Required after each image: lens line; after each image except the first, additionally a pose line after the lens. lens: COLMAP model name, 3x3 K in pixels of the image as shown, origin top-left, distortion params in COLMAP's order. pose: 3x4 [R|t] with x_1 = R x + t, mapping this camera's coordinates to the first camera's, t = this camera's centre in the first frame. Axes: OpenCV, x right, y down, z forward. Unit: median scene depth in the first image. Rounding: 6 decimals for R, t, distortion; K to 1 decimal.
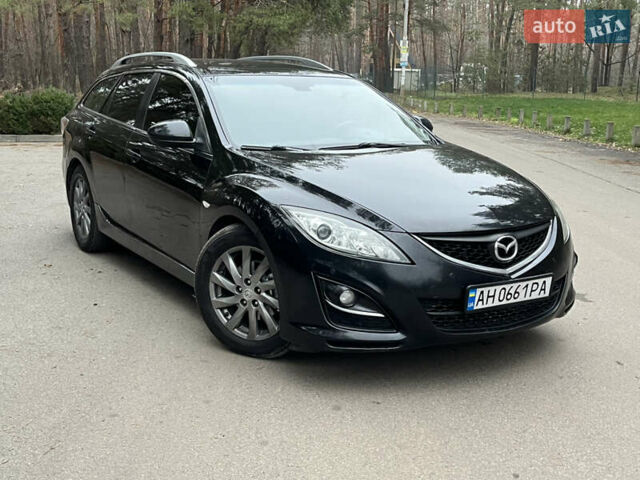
lens RADIAL K [[727.4, 0, 320.0], [0, 727.4, 240.0], [0, 0, 1]] dist [0.157379, -0.493008]
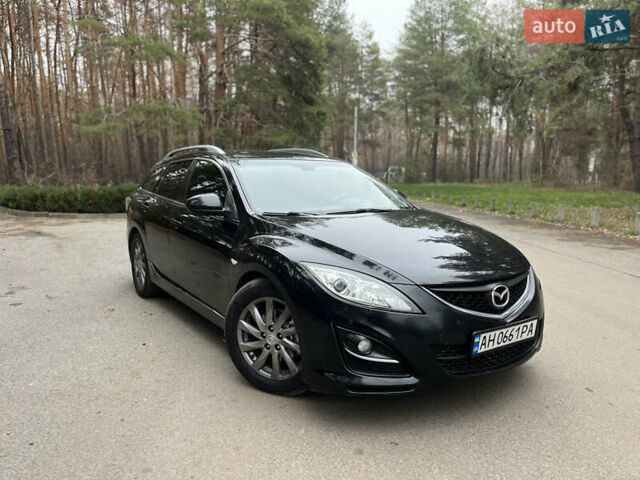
lens RADIAL K [[455.9, 0, 320.0], [0, 455.9, 240.0], [0, 0, 1]] dist [0.052261, -0.073769]
pose [[0.999162, -0.020554, 0.035385, -0.043678], [0.023284, 0.996638, -0.078549, -0.023255], [-0.033651, 0.079307, 0.996282, 0.263513]]
